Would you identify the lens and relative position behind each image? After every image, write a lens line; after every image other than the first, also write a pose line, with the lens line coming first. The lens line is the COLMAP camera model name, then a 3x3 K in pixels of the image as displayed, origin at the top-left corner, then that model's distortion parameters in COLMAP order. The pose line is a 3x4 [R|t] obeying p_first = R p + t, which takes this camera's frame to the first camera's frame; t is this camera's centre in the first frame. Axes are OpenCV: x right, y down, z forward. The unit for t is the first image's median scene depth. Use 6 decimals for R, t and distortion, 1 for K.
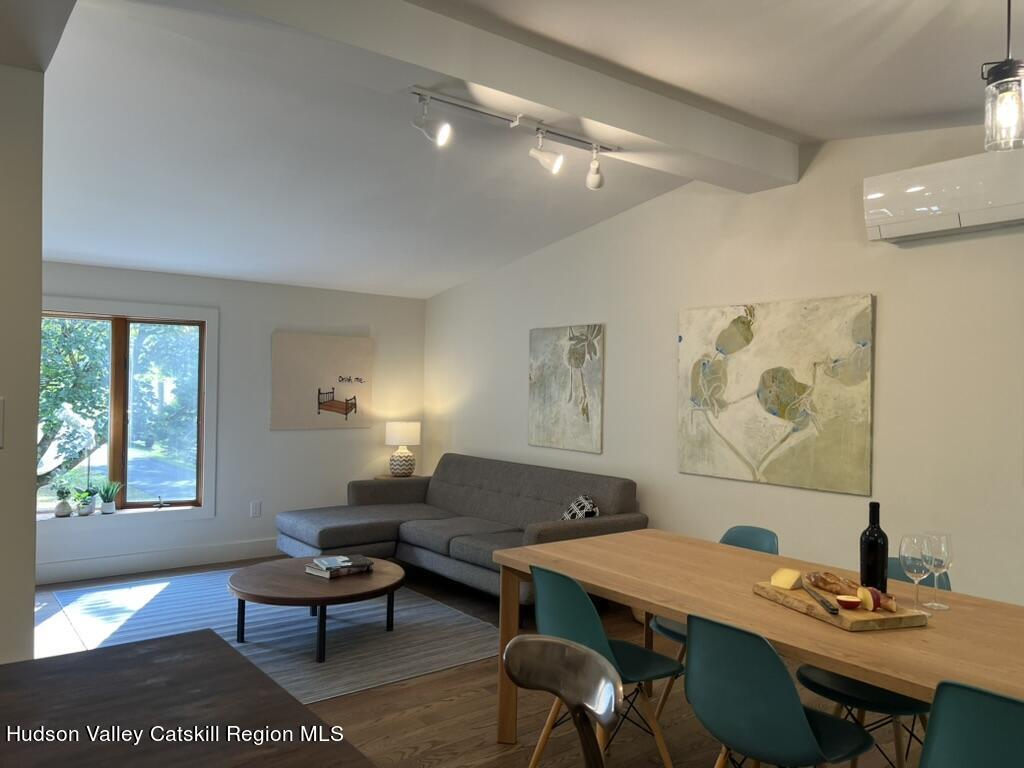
lens RADIAL K [[759.7, 0, 508.7], [0, 759.7, 383.8], [0, 0, 1]] dist [0.036991, -0.019412]
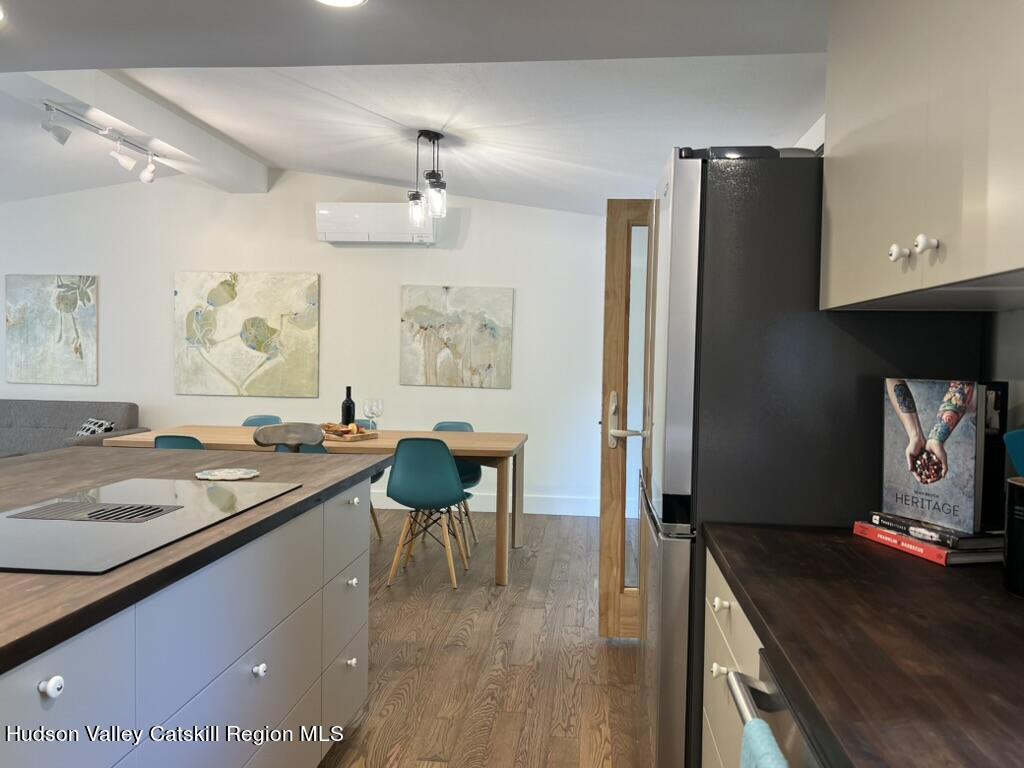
lens RADIAL K [[759.7, 0, 512.4], [0, 759.7, 382.5], [0, 0, 1]] dist [0.036991, -0.019412]
pose [[0.687356, -0.033283, 0.725558, -0.360976], [-0.009438, 0.998456, 0.054743, 0.018533], [-0.726259, -0.044475, 0.685980, -0.358861]]
